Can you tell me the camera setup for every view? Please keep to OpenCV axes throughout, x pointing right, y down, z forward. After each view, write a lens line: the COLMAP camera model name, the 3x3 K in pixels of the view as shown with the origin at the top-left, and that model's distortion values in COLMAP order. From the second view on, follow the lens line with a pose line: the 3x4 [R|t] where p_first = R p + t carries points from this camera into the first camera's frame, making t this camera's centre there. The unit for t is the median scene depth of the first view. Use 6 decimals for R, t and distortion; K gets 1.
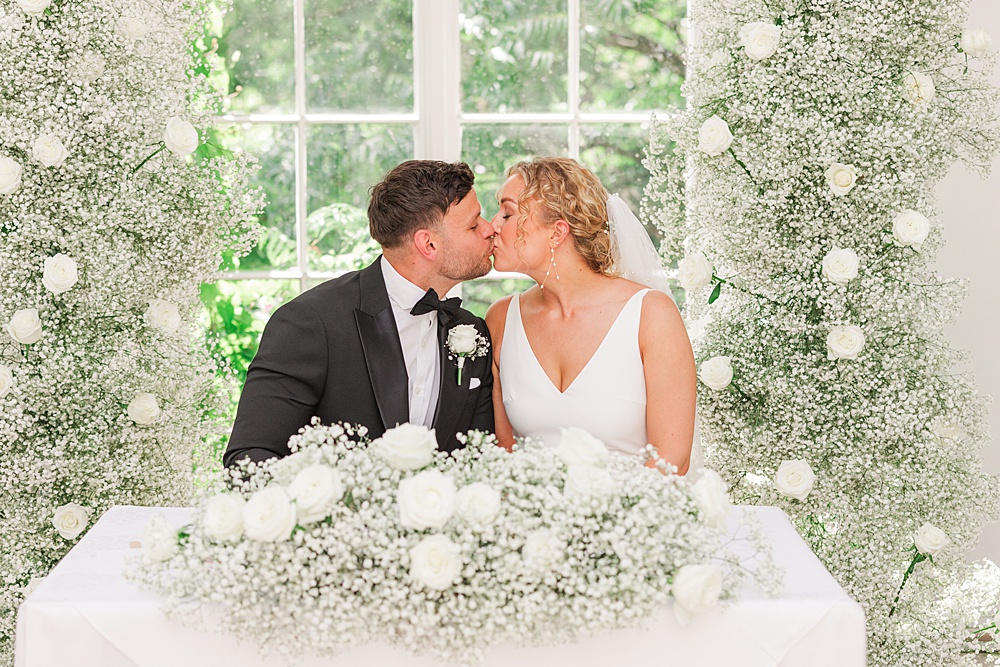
lens RADIAL K [[1943.1, 0, 501.5], [0, 1943.1, 307.5], [0, 0, 1]] dist [0.044277, 0.002916]
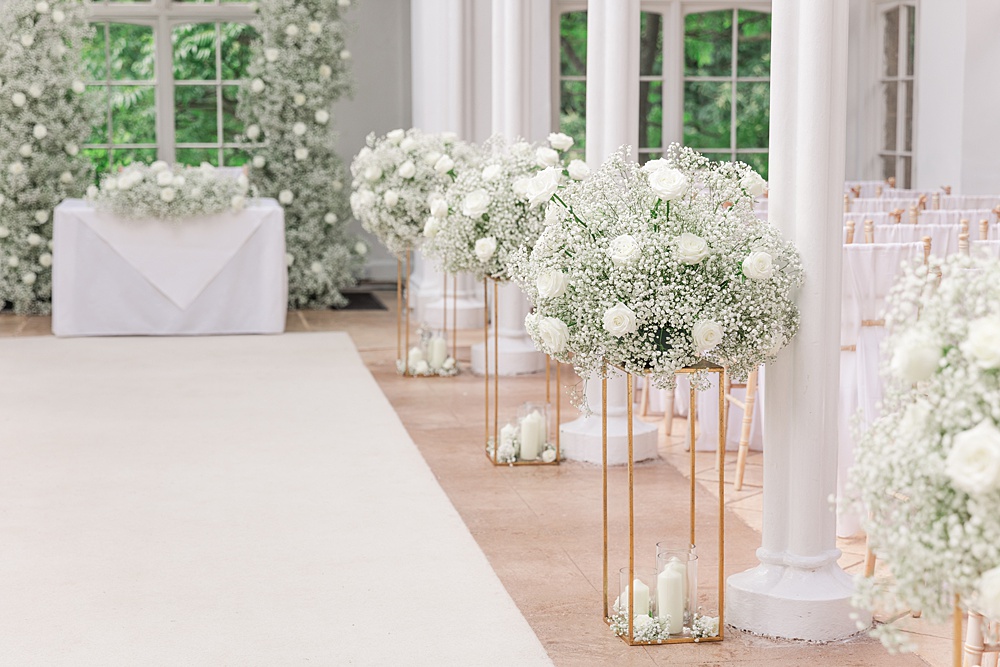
lens RADIAL K [[1943.1, 0, 501.5], [0, 1943.1, 307.5], [0, 0, 1]] dist [0.044277, 0.002916]
pose [[0.989520, -0.017148, 0.143372, 0.044964], [0.015556, 0.999804, 0.012213, 0.227028], [-0.143553, -0.009855, 0.989594, -2.076634]]
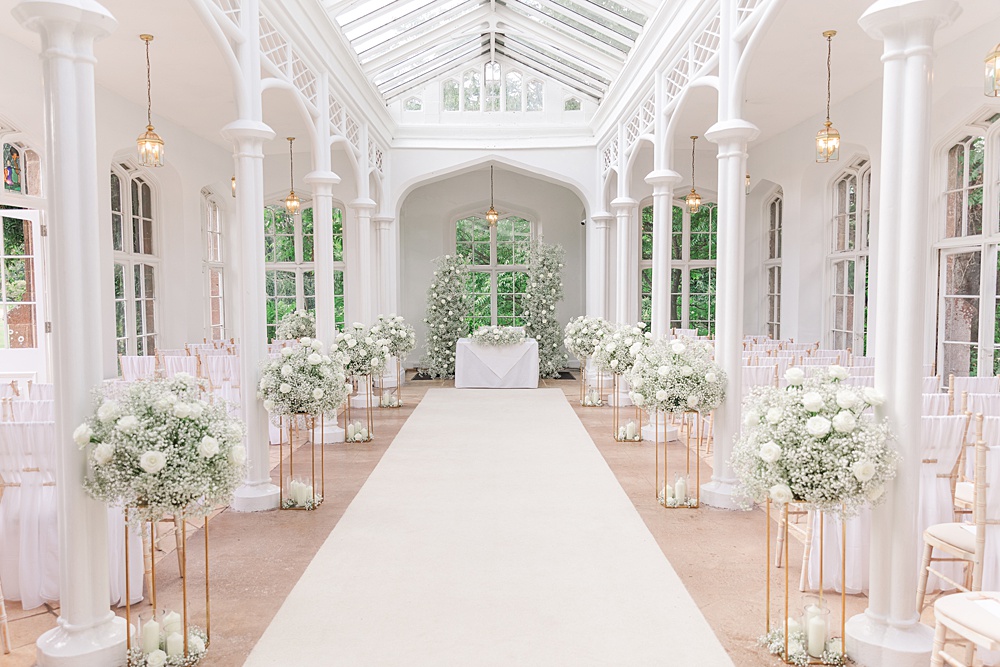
lens RADIAL K [[773.0, 0, 500.0], [0, 773.0, 333.5], [0, 0, 1]] dist [0.025930, 0.000226]
pose [[0.999974, -0.002846, -0.006631, 0.008868], [0.002592, 0.999278, -0.037906, 0.193743], [0.006734, 0.037888, 0.999259, -2.288571]]
